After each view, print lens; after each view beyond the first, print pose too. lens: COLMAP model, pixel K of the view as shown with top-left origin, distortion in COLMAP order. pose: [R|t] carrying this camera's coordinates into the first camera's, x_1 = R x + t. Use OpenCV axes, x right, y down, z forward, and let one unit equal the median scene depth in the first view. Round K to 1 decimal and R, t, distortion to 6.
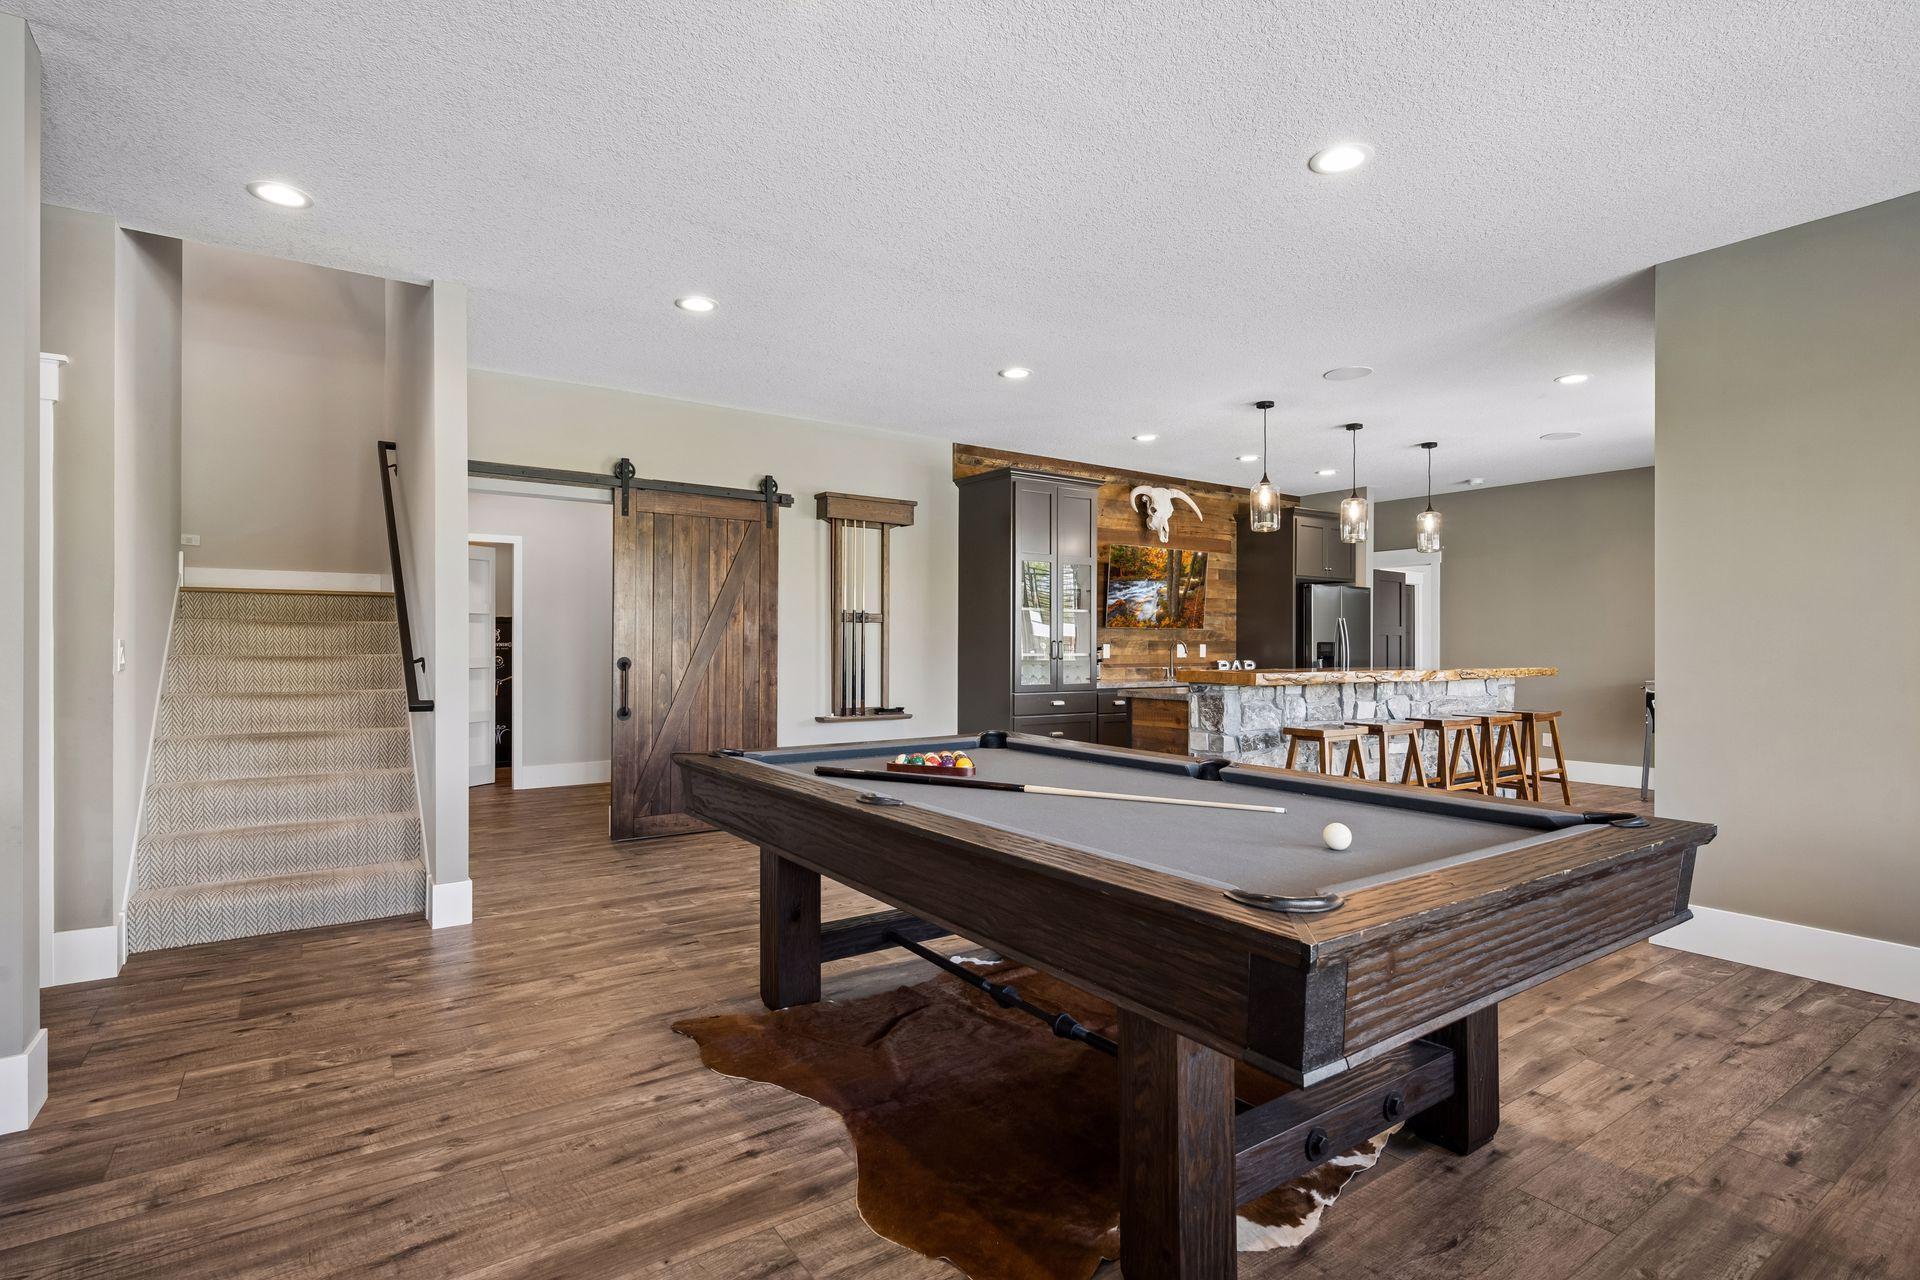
lens RADIAL K [[903.9, 0, 956.3], [0, 903.9, 647.9], [0, 0, 1]] dist [-0.031931, -0.000292]
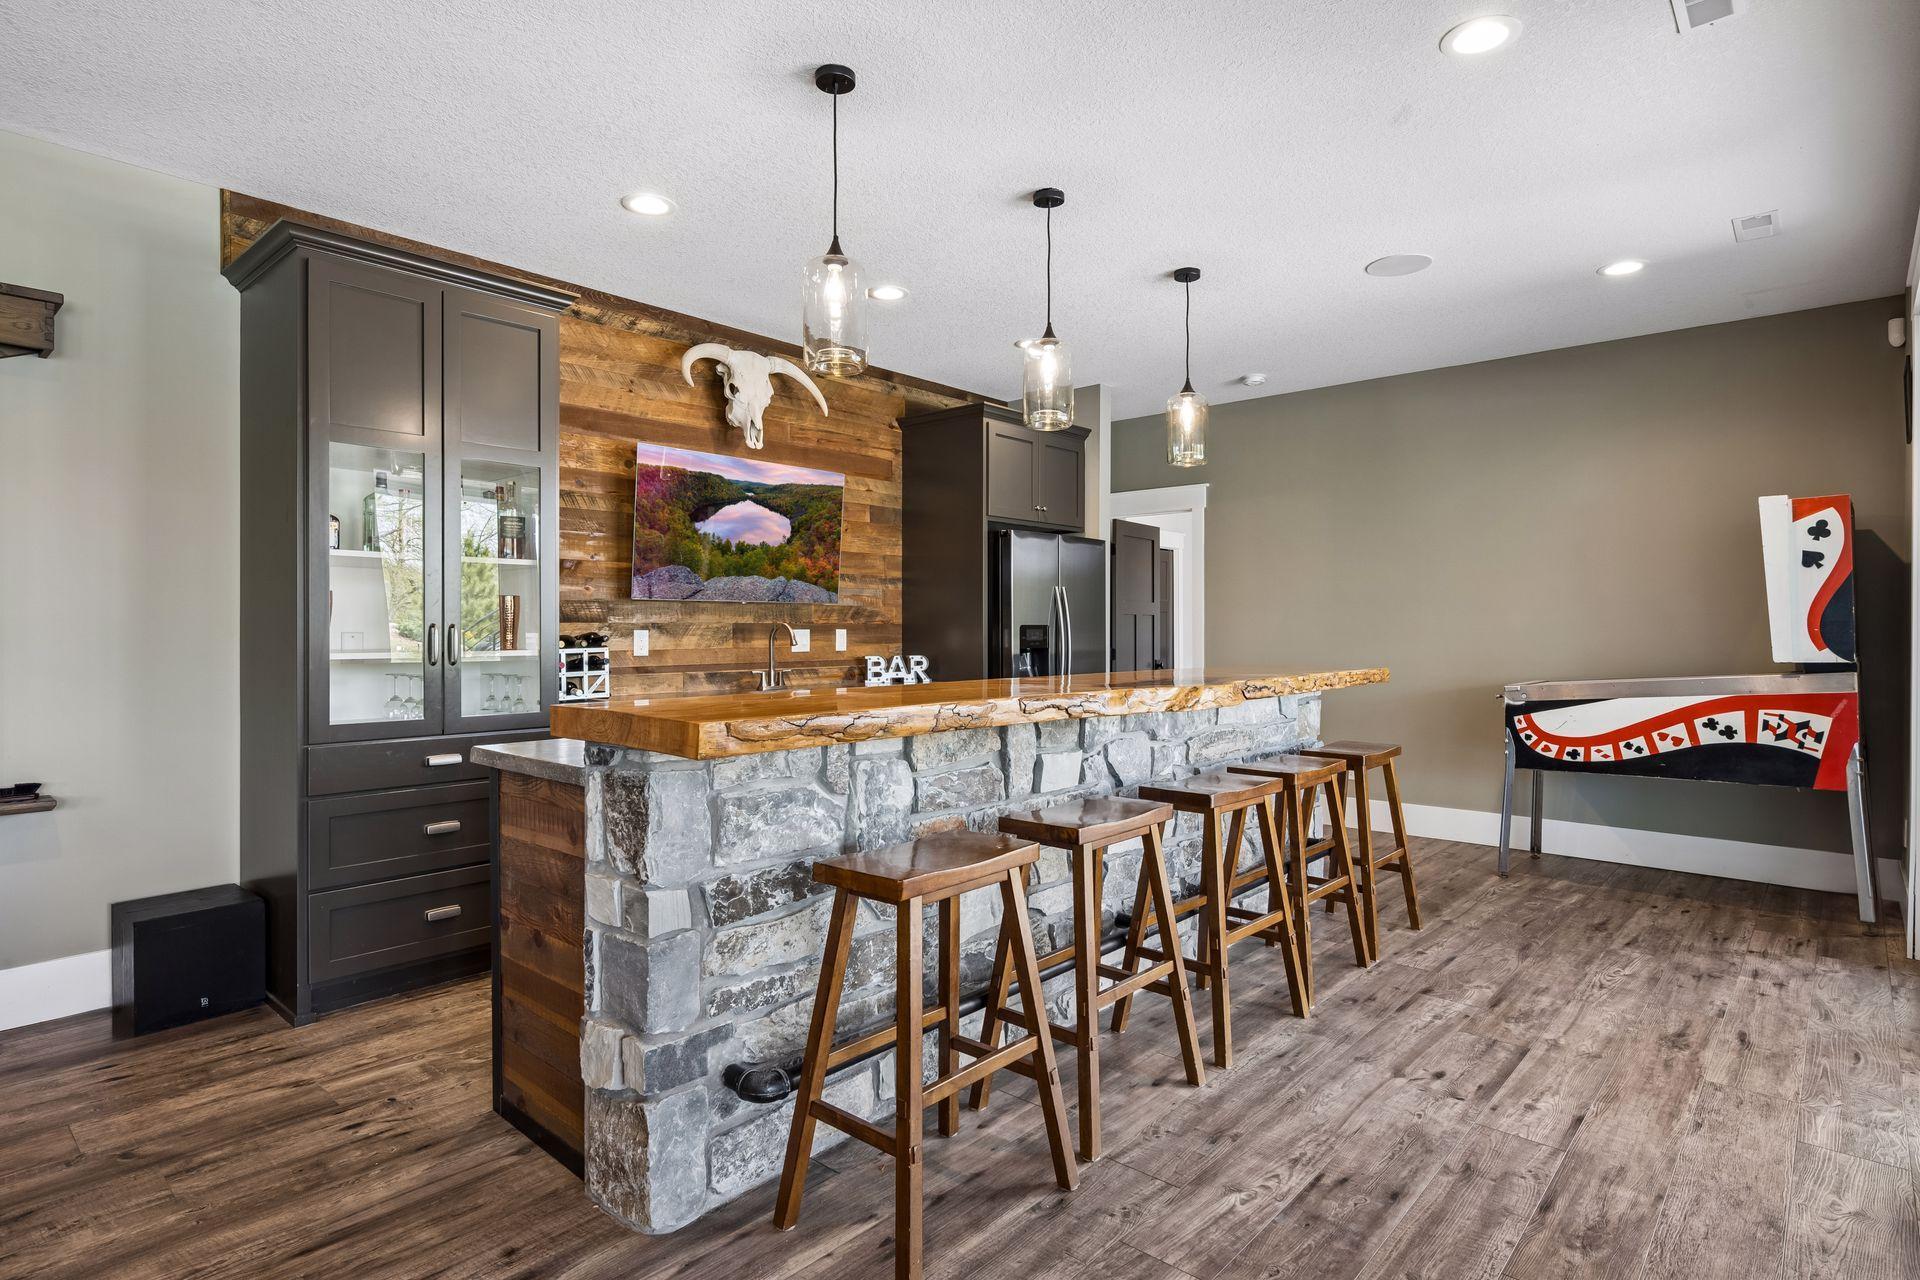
lens RADIAL K [[1040.7, 0, 956.4], [0, 1040.7, 631.5], [0, 0, 1]] dist [-0.016760, 0.000173]
pose [[0.965808, -0.002954, 0.259241, 0.181688], [0.002796, 0.999996, 0.000977, -0.003134], [-0.259243, -0.000219, 0.965812, 0.338004]]
